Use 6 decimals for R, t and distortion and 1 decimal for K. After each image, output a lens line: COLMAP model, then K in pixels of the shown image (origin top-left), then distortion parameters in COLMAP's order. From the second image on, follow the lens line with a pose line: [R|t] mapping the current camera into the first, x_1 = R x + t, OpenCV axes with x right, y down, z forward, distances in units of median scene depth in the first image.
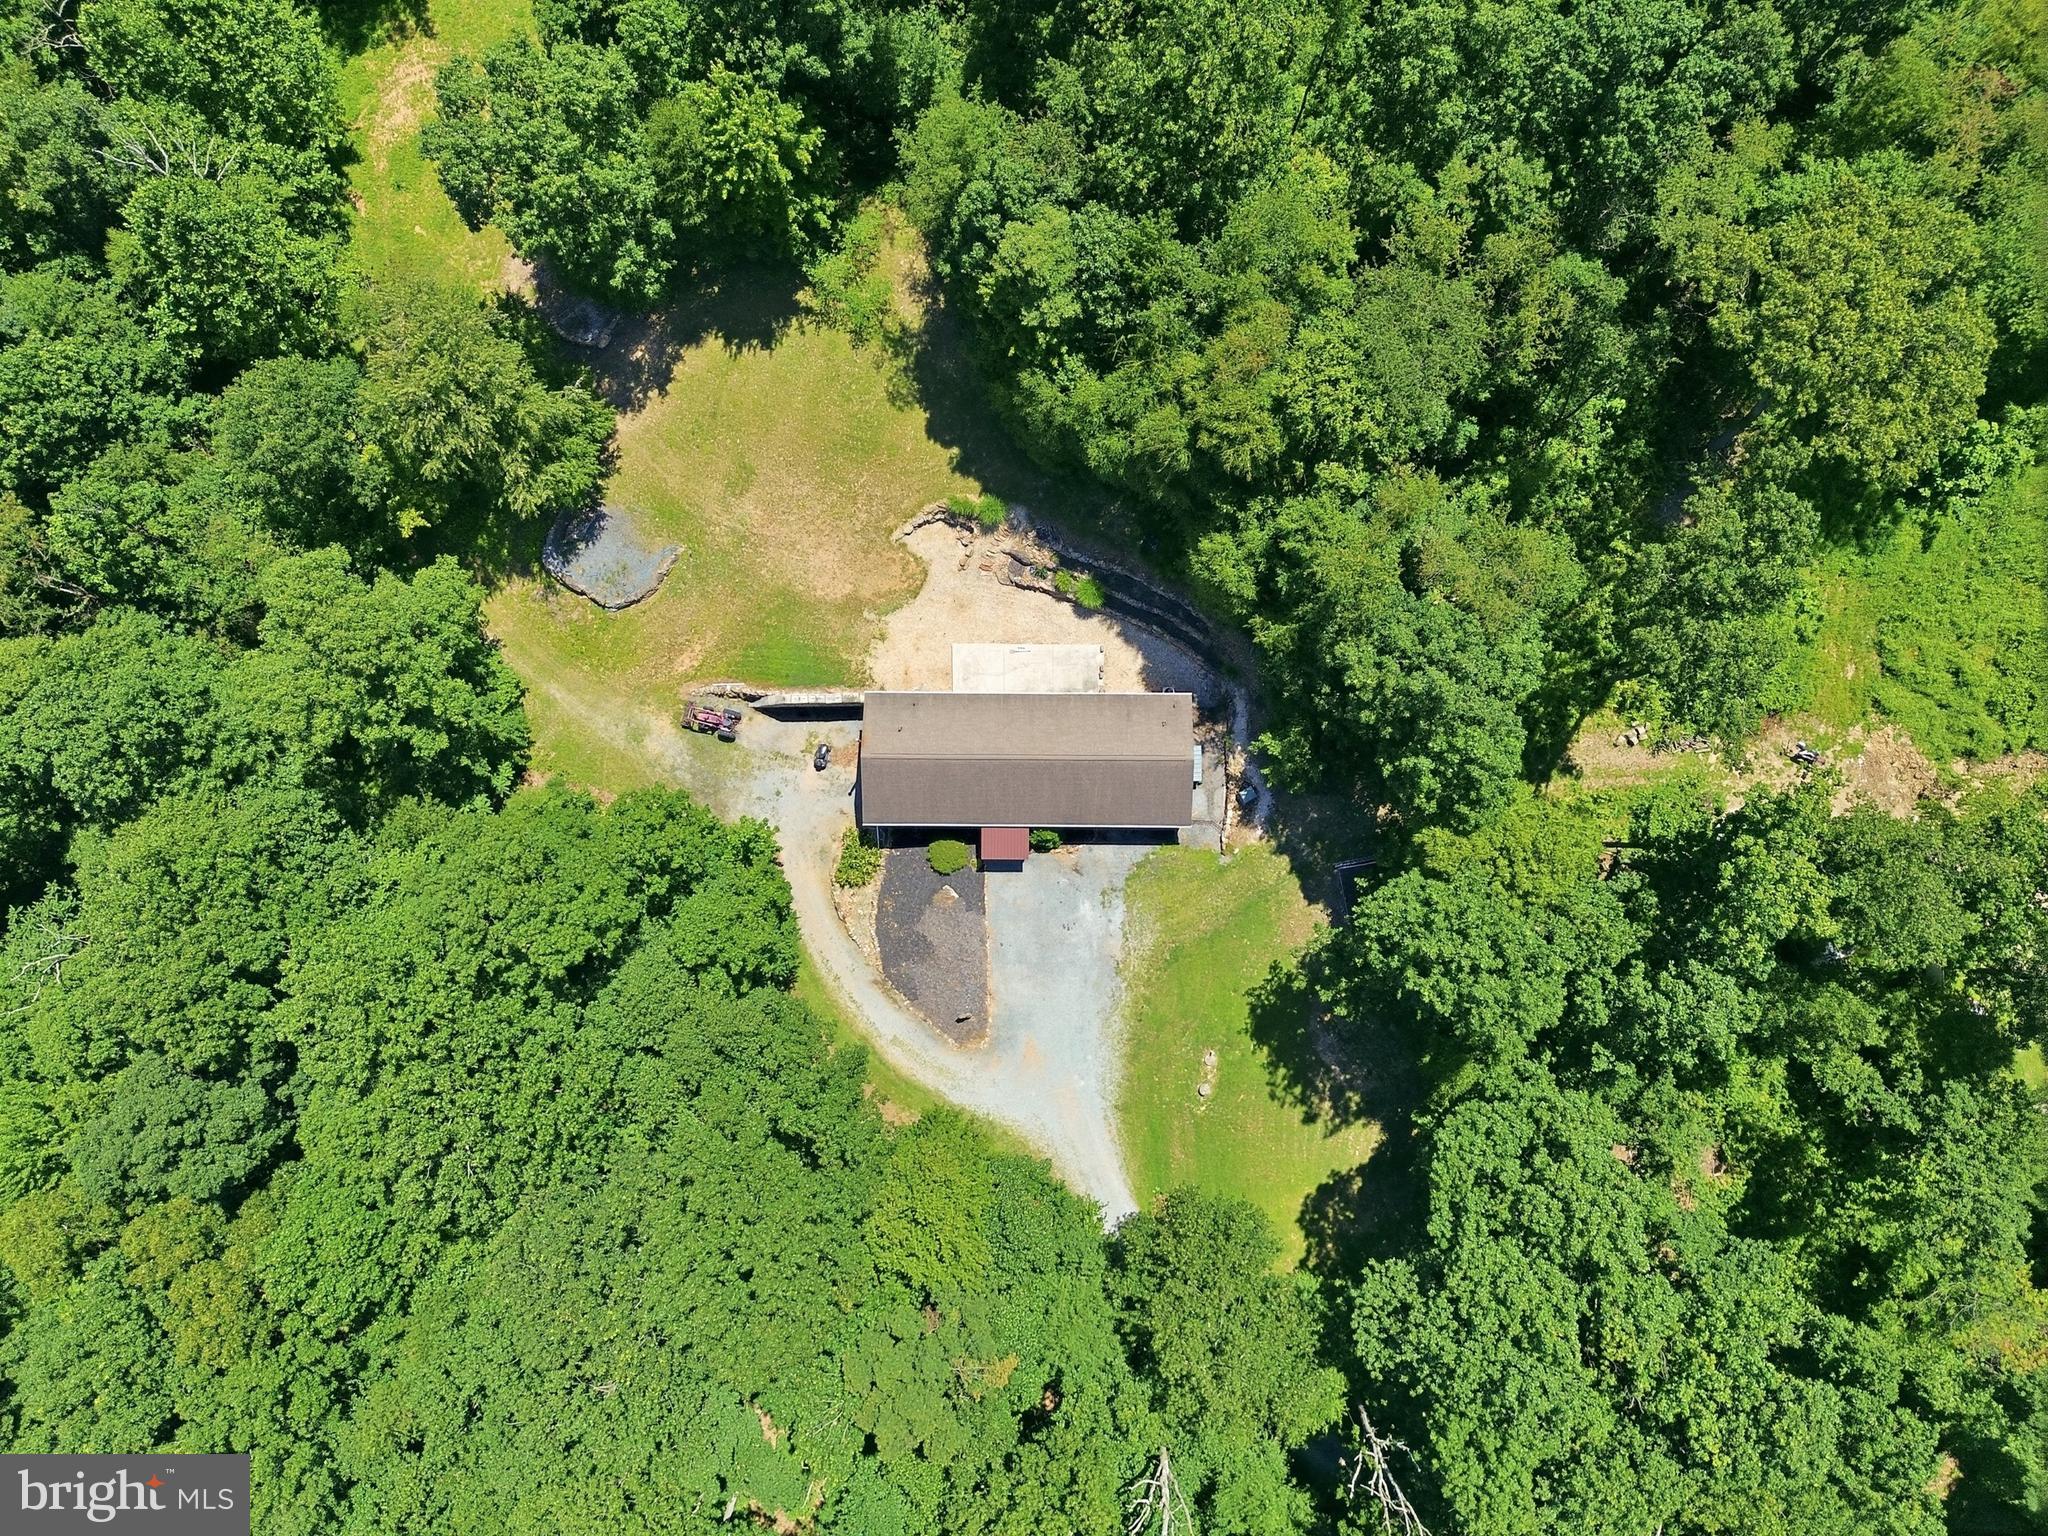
lens RADIAL K [[1447.4, 0, 1024.0], [0, 1447.4, 768.0], [0, 0, 1]] dist [0.058475, -0.048910]
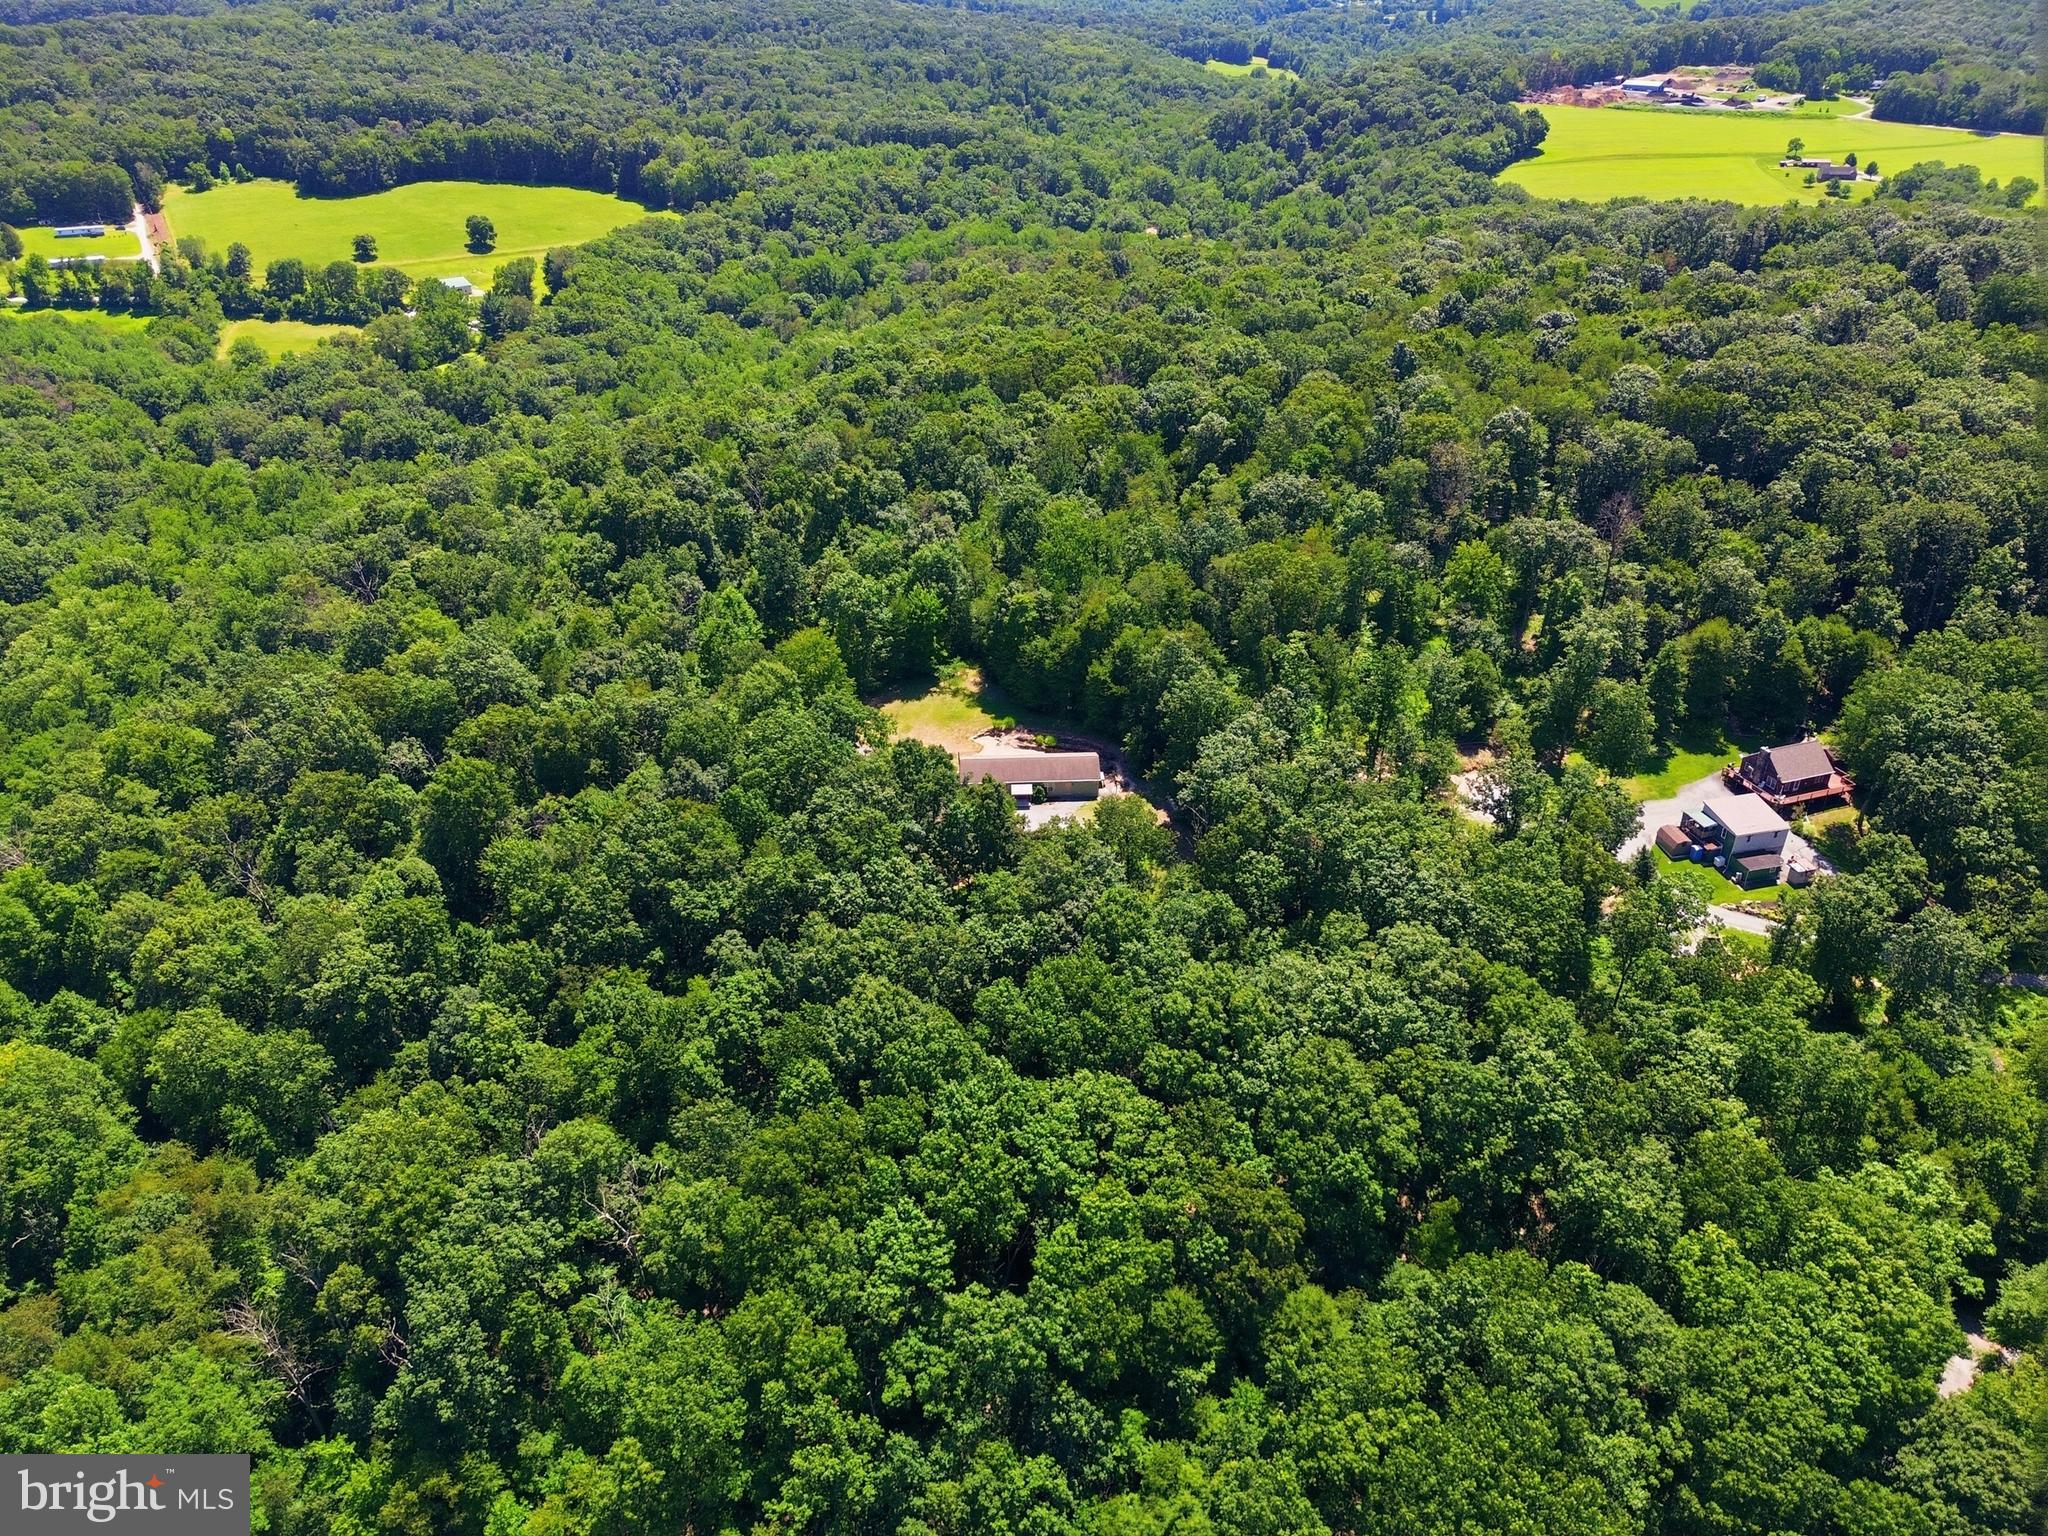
lens RADIAL K [[1447.4, 0, 1024.0], [0, 1447.4, 768.0], [0, 0, 1]] dist [0.058475, -0.048910]
pose [[0.998556, -0.027540, 0.046129, -0.111714], [0.053698, 0.538834, -0.840699, 1.915790], [-0.001703, 0.841961, 0.539535, -0.266478]]
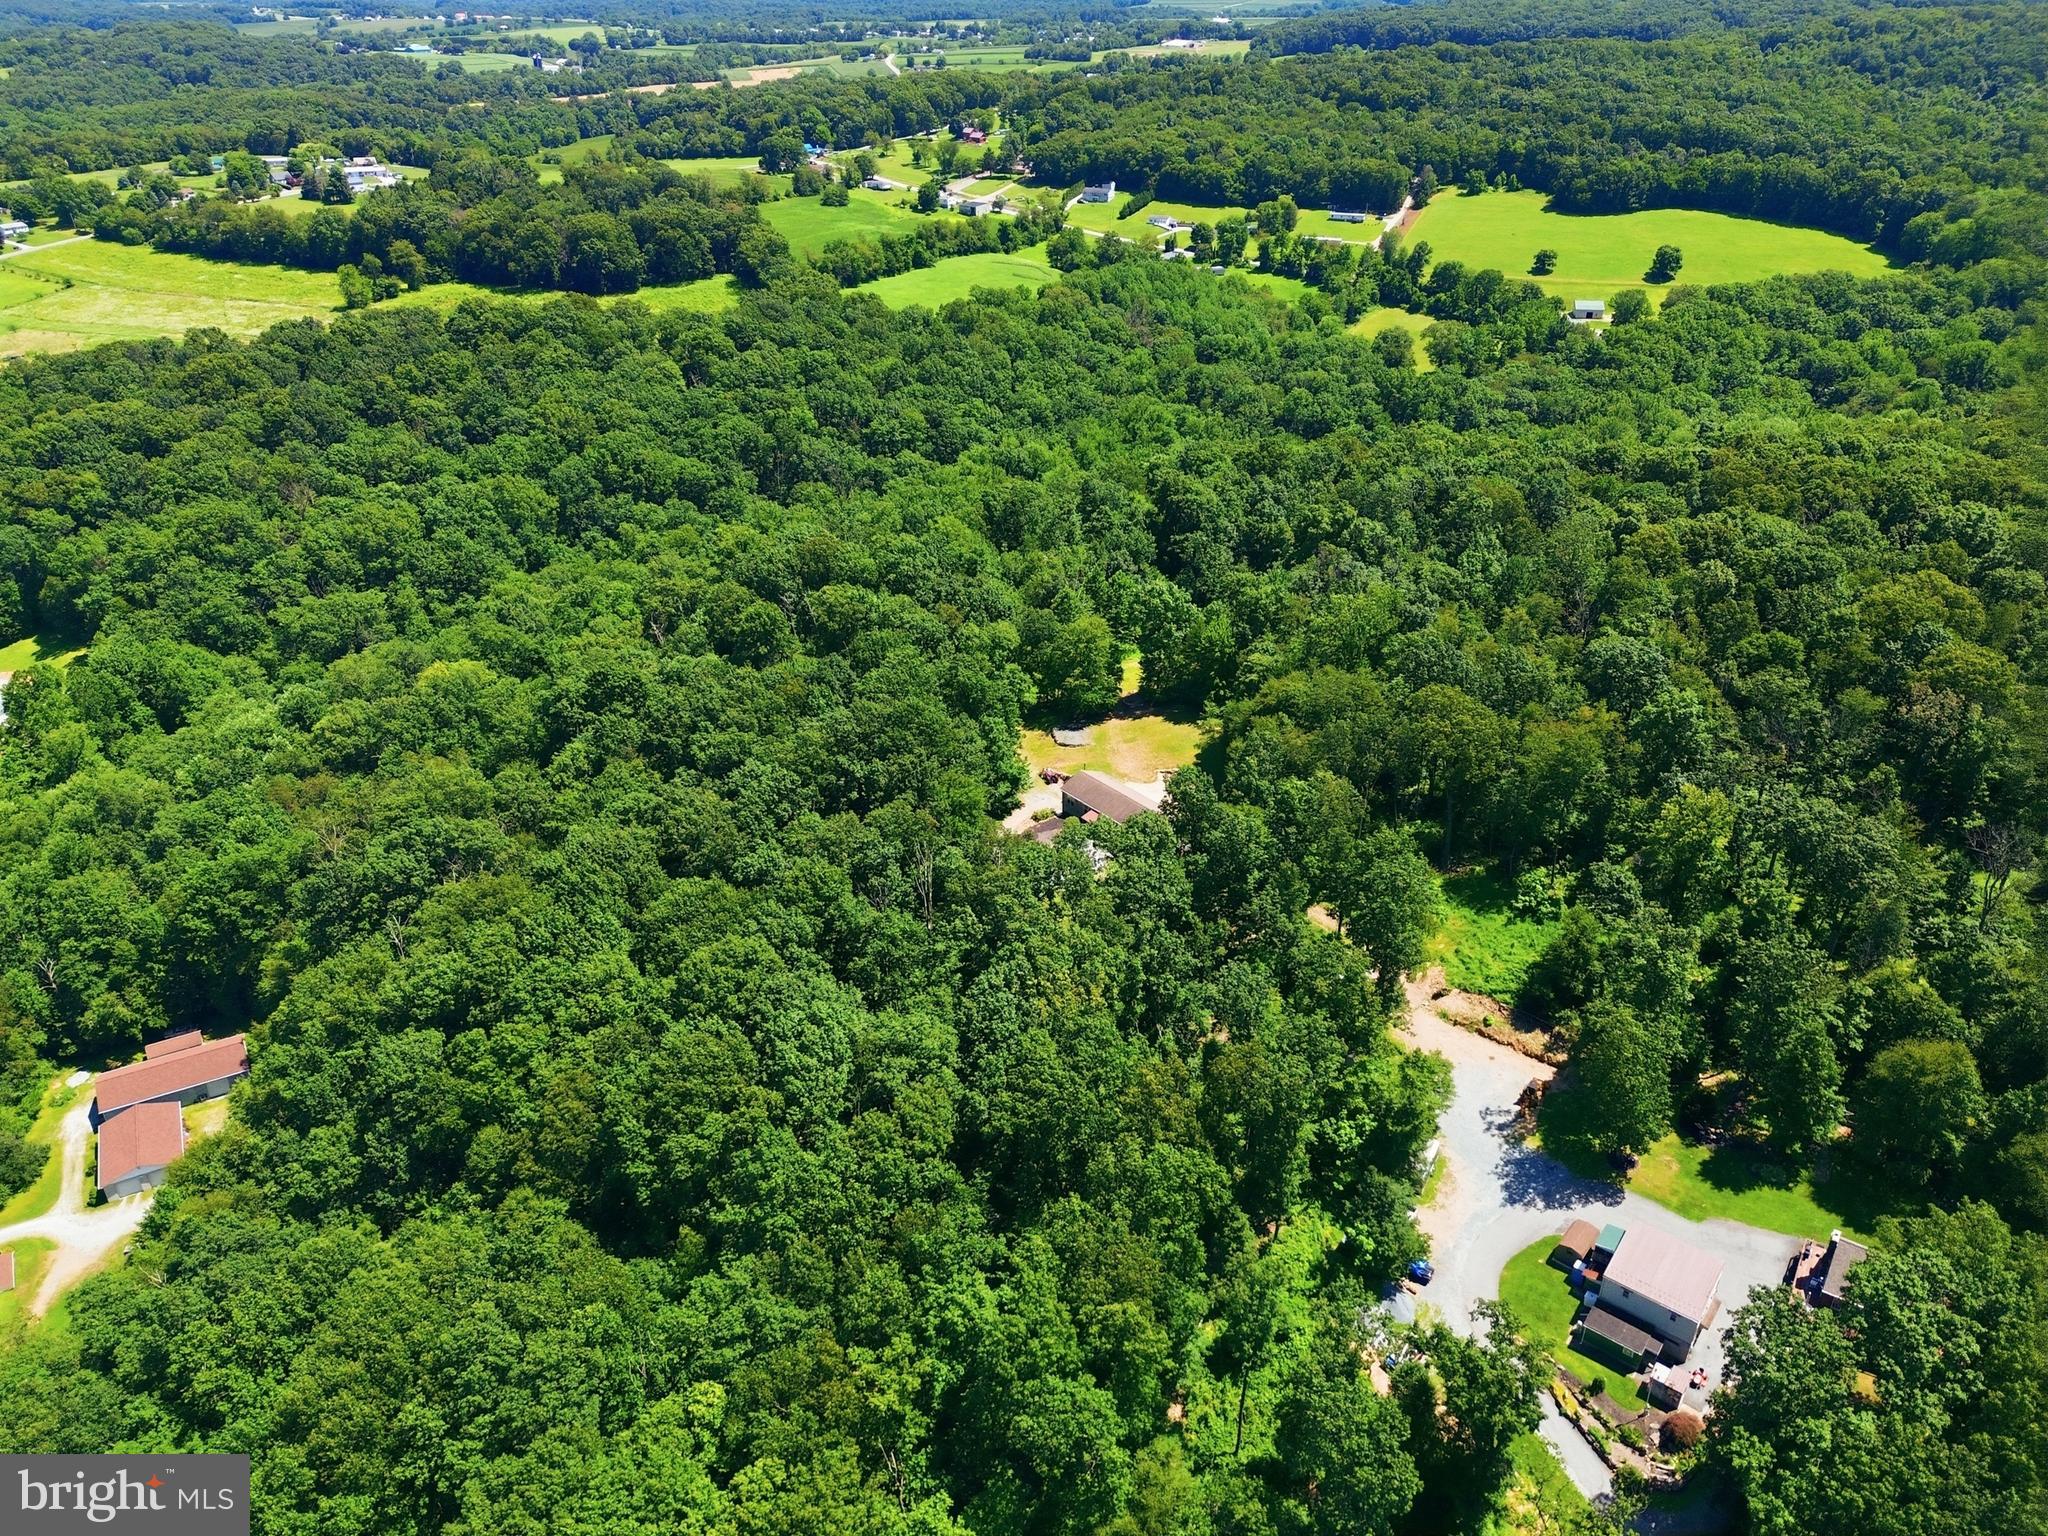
lens RADIAL K [[1447.4, 0, 1024.0], [0, 1447.4, 768.0], [0, 0, 1]] dist [0.058475, -0.048910]
pose [[0.638979, 0.369601, -0.674611, 1.398925], [-0.768083, 0.354309, -0.533398, 1.294754], [0.041876, 0.858988, 0.510281, -0.239686]]
